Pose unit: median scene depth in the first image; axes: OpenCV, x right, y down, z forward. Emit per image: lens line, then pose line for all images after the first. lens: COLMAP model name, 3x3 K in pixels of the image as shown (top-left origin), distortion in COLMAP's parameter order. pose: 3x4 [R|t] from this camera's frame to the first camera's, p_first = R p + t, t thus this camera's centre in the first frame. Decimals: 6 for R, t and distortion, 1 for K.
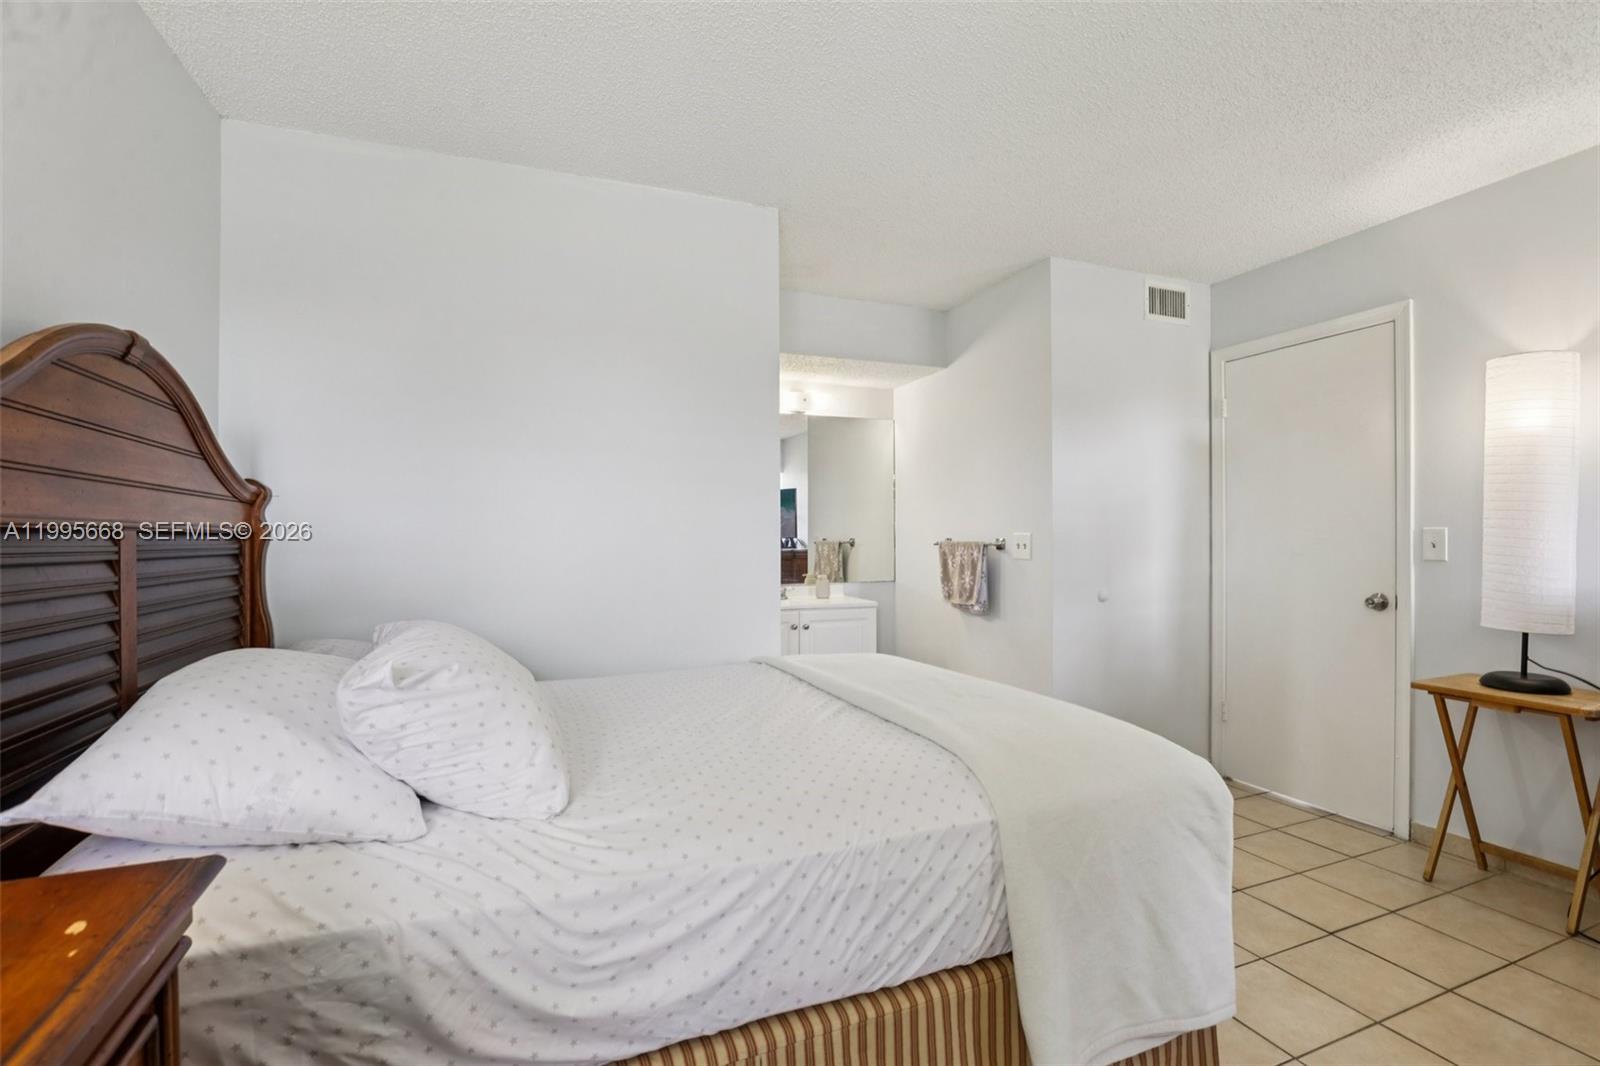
lens RADIAL K [[732.5, 0, 807.2], [0, 732.5, 539.8], [0, 0, 1]] dist [-0.040582, 0.008542]
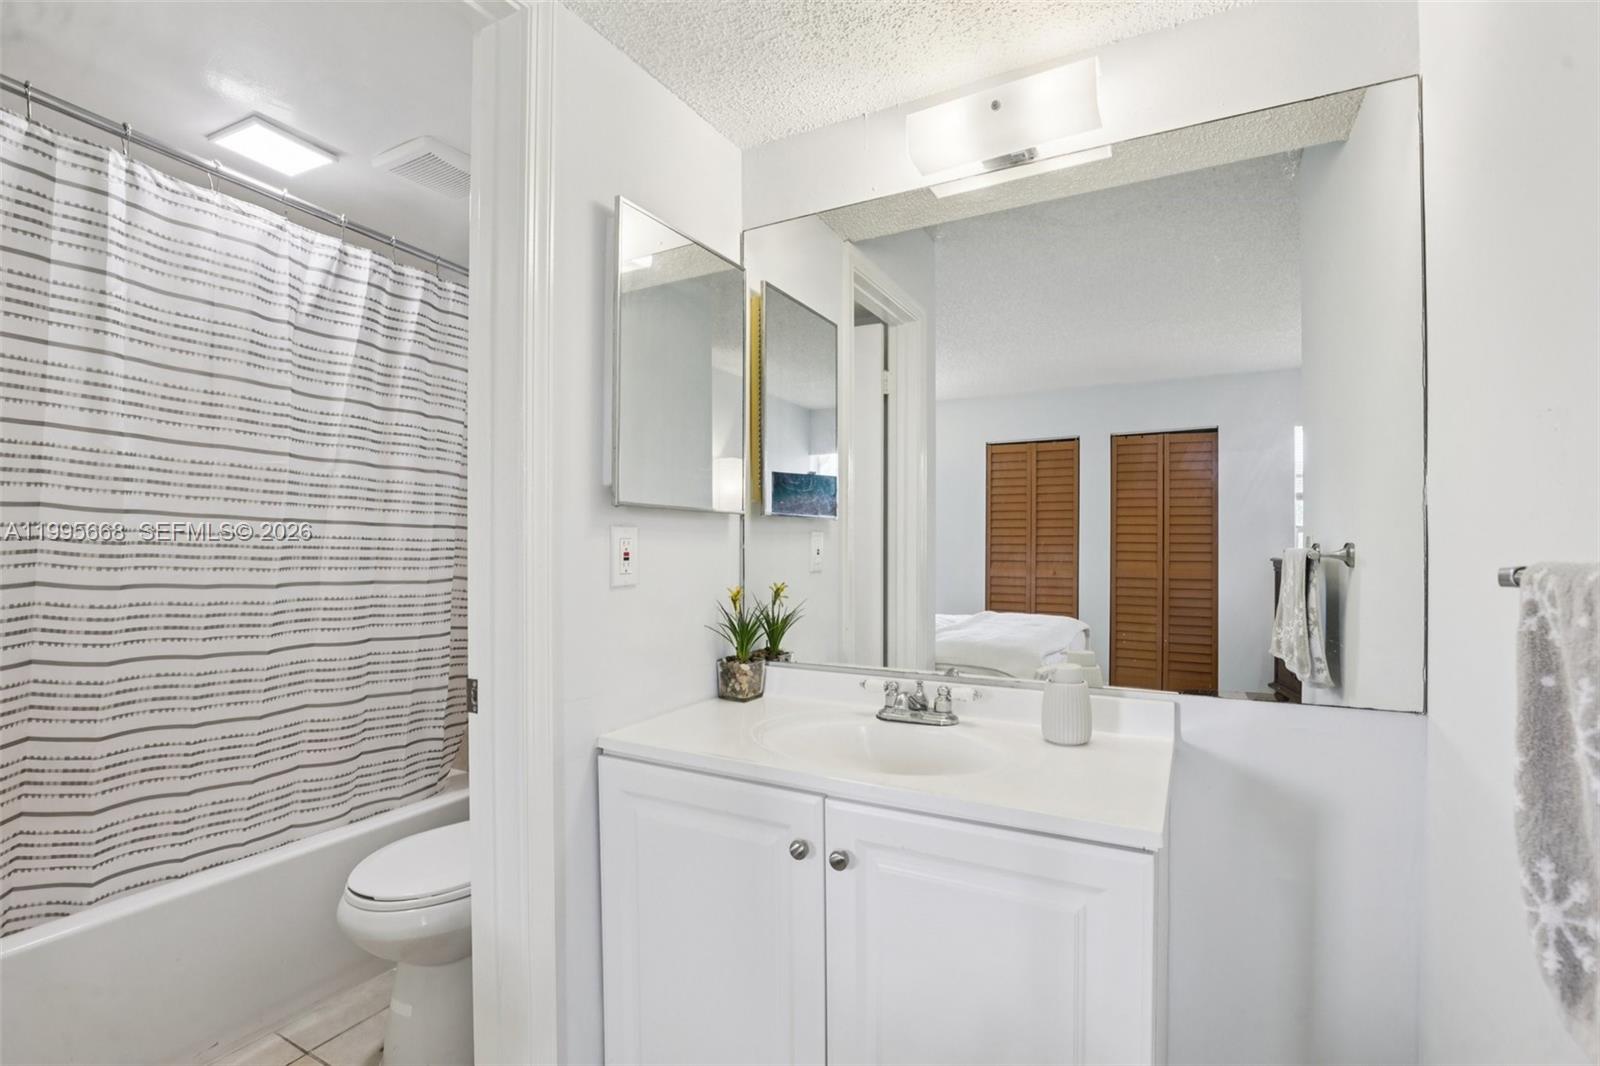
lens RADIAL K [[739.5, 0, 809.1], [0, 739.5, 540.0], [0, 0, 1]] dist [-0.039355, 0.007366]
pose [[0.617725, 0.001365, -0.786393, 0.208351], [-0.004754, 0.999987, -0.001999, -0.001819], [0.786380, 0.004973, 0.617724, 0.806245]]
